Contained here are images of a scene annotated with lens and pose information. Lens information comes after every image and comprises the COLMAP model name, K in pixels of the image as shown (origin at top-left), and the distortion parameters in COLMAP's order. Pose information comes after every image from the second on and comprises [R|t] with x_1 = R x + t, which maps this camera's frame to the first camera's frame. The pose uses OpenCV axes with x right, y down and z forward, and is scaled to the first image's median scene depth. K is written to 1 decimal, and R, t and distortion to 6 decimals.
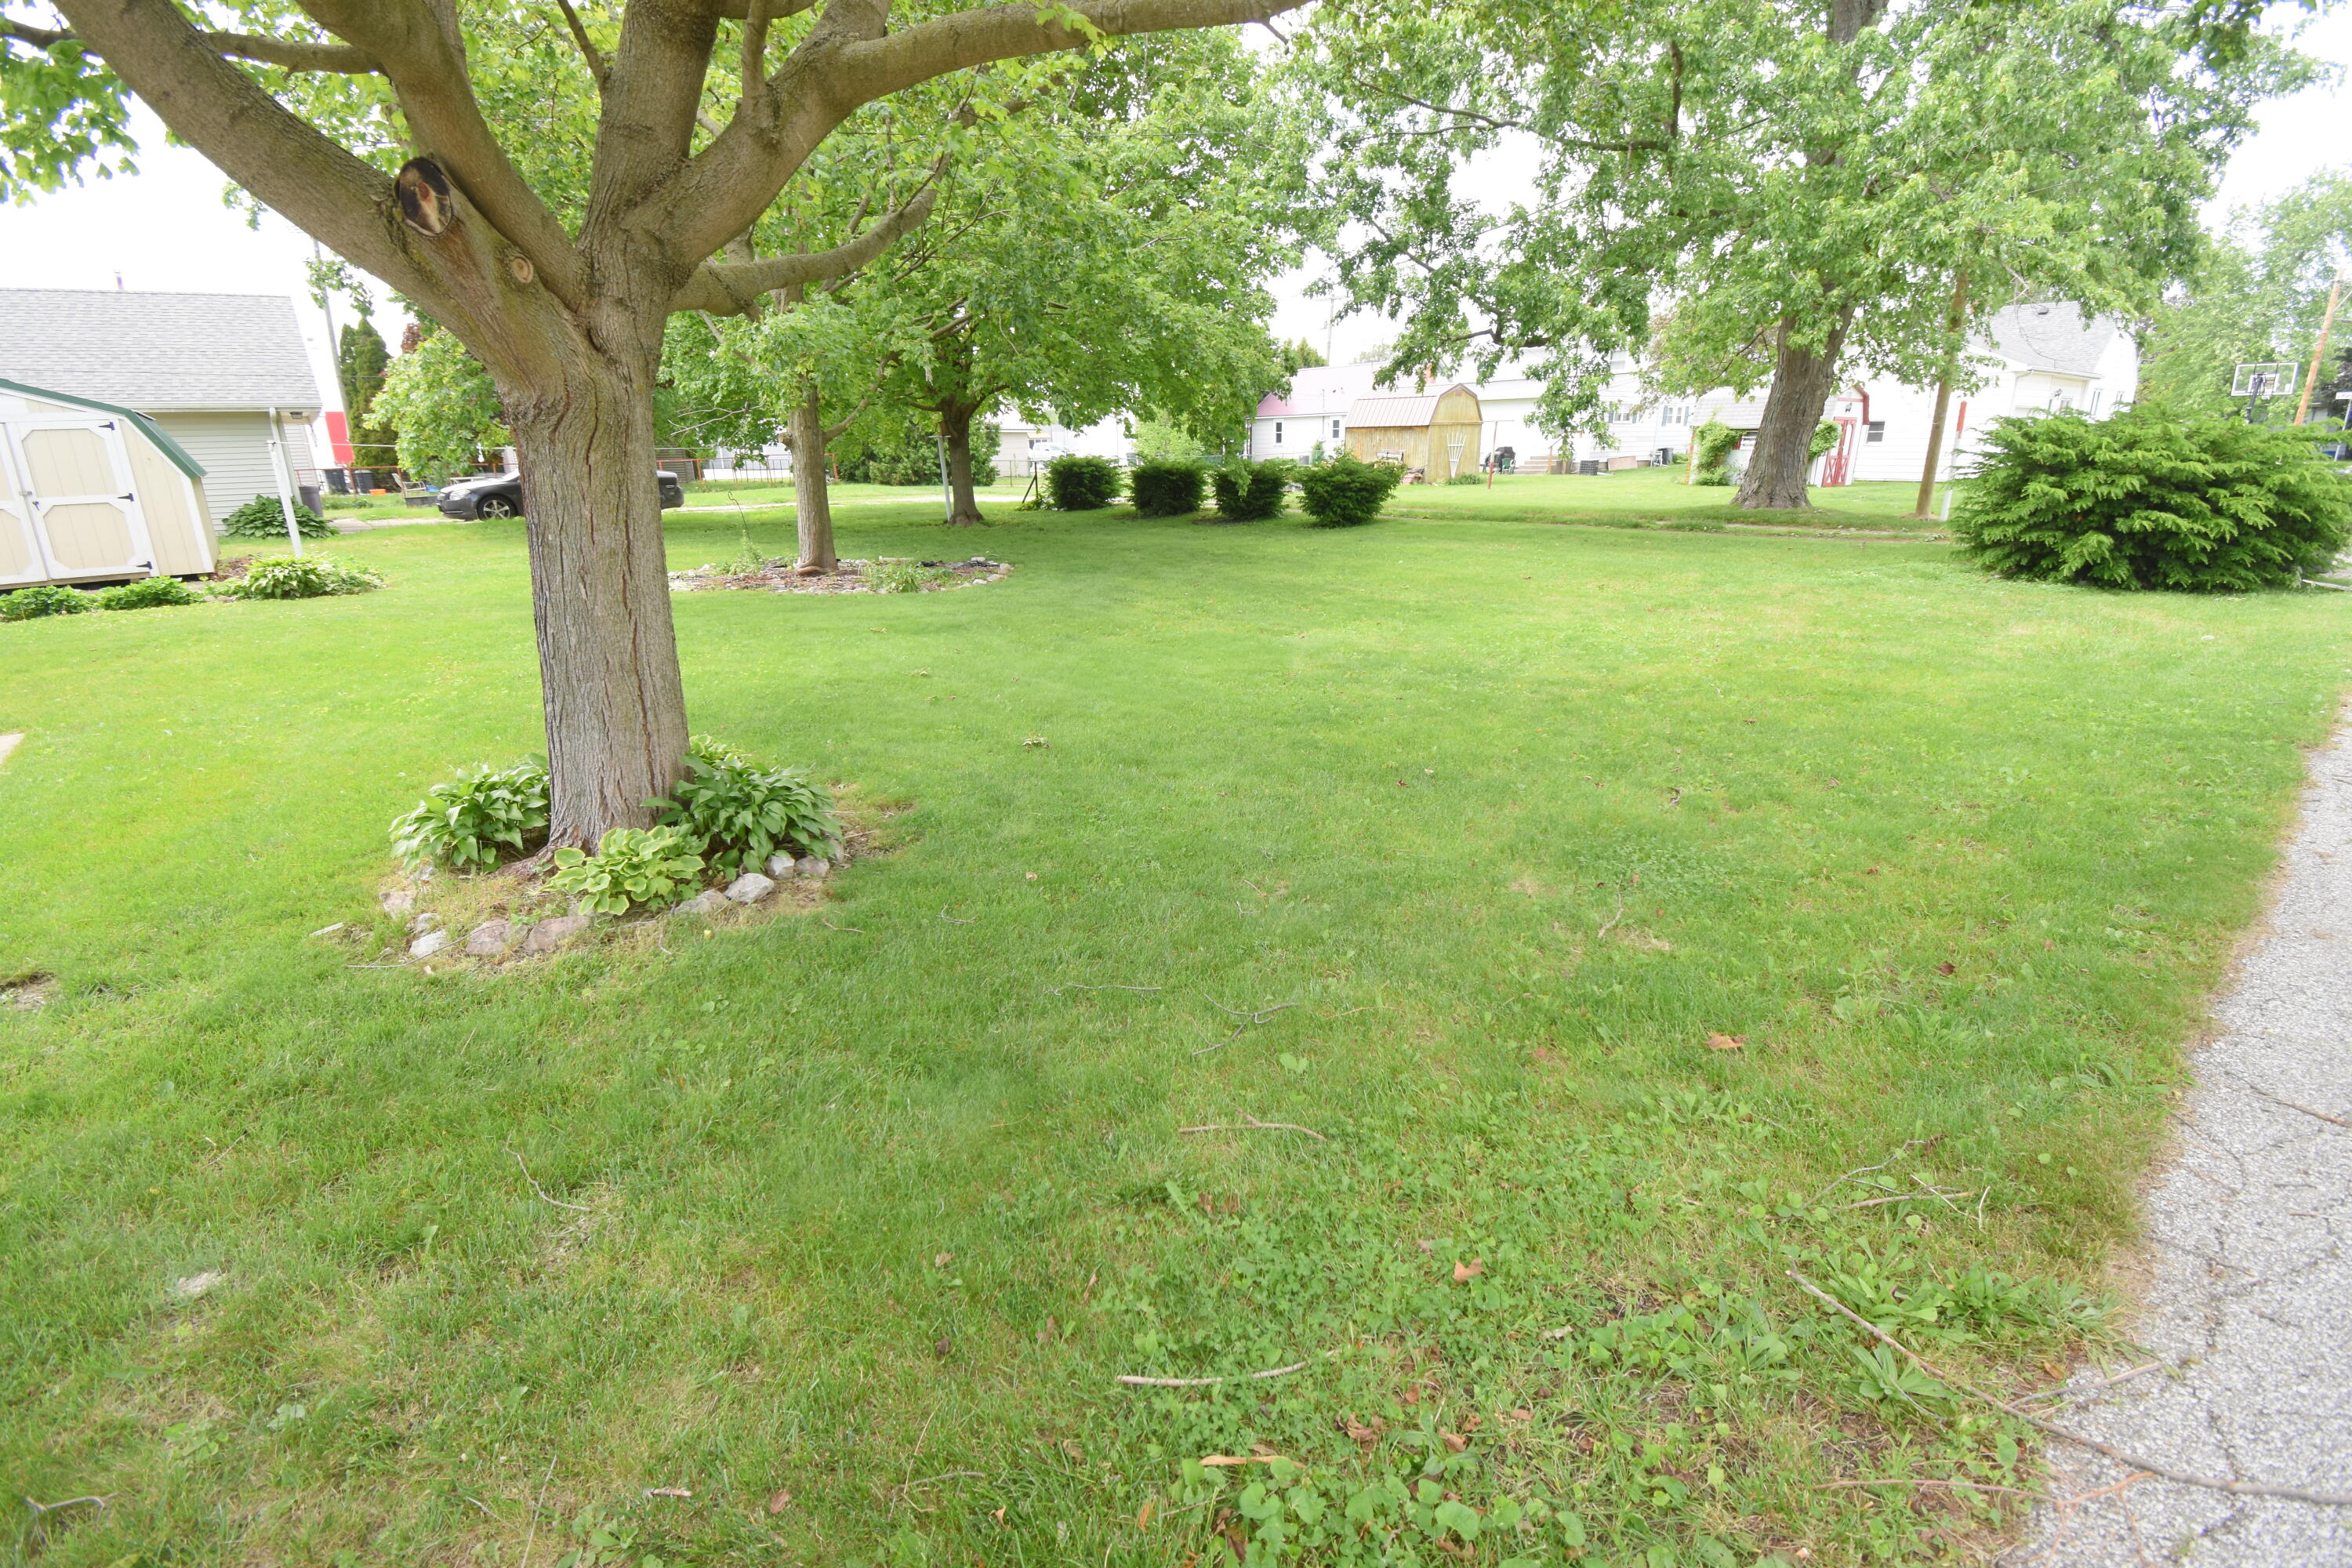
lens RADIAL K [[1041.9, 0, 1177.4], [0, 1041.9, 772.1], [0, 0, 1]] dist [0.000928, -0.013300]
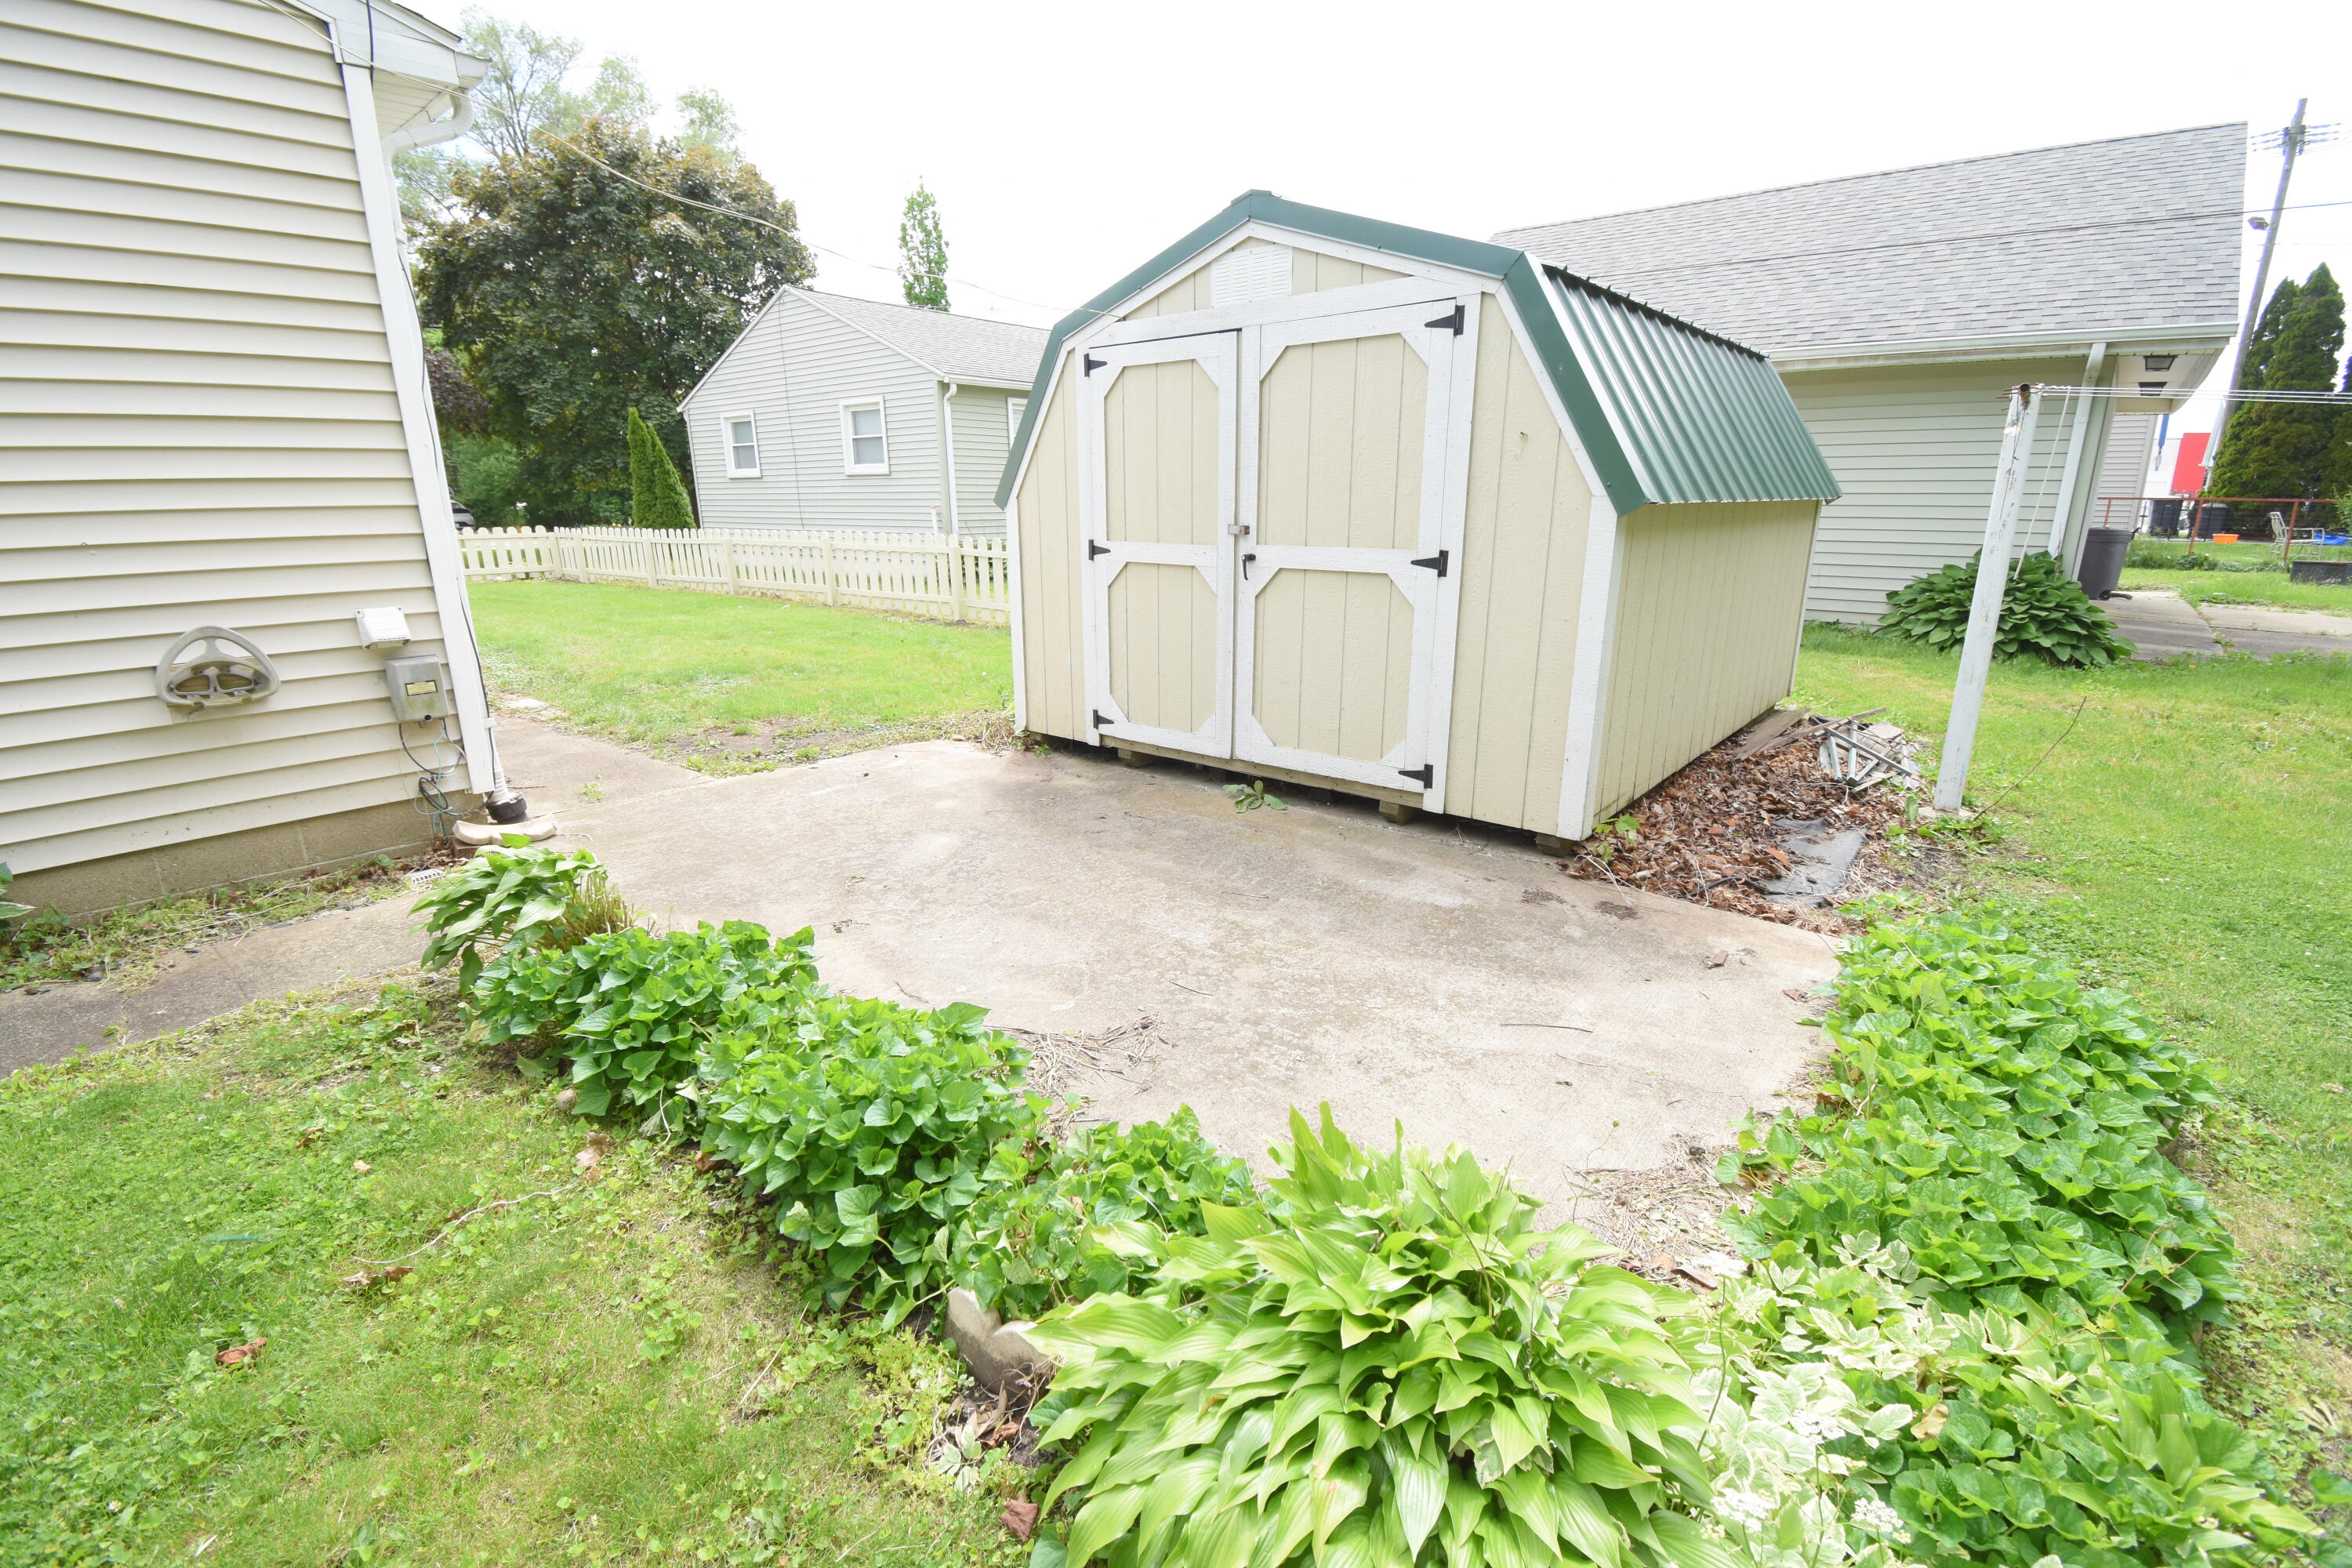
lens RADIAL K [[1041.9, 0, 1172.7], [0, 1041.9, 789.7], [0, 0, 1]] dist [0.000928, -0.013300]
pose [[0.158555, 0.279404, -0.946992, -0.761721], [-0.288837, 0.930293, 0.226117, -0.266500], [0.944157, 0.237674, 0.228205, 0.919511]]
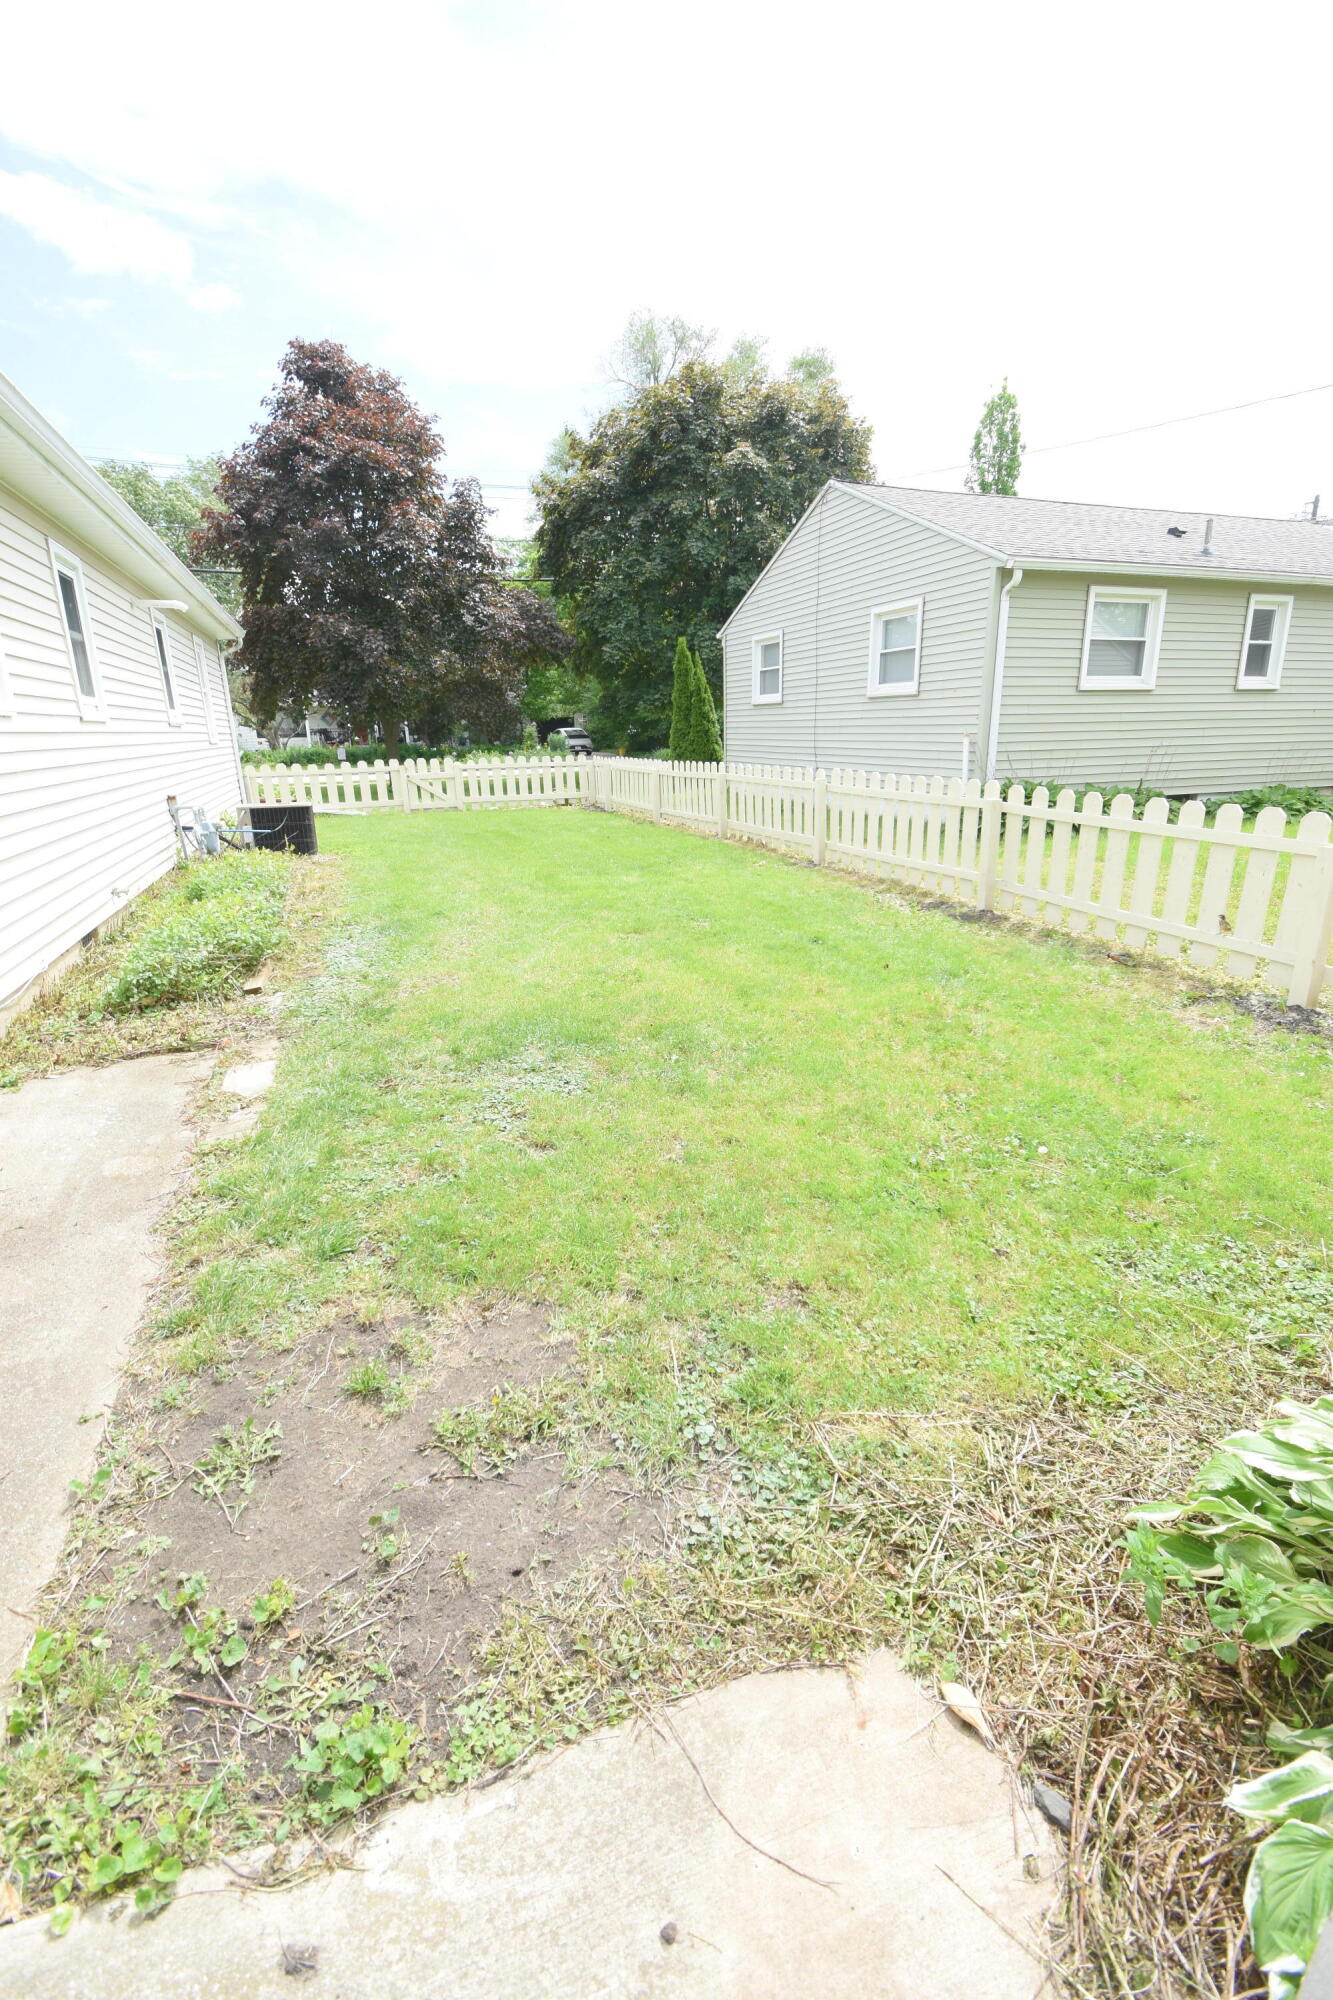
lens RADIAL K [[885.9, 0, 647.8], [0, 885.9, 1007.8], [0, 0, 1]] dist [0.000928, -0.013300]
pose [[-0.380588, 0.300160, -0.874675, -0.905013], [-0.246648, 0.878642, 0.408843, -0.263280], [0.891245, 0.371338, -0.260366, 0.911718]]
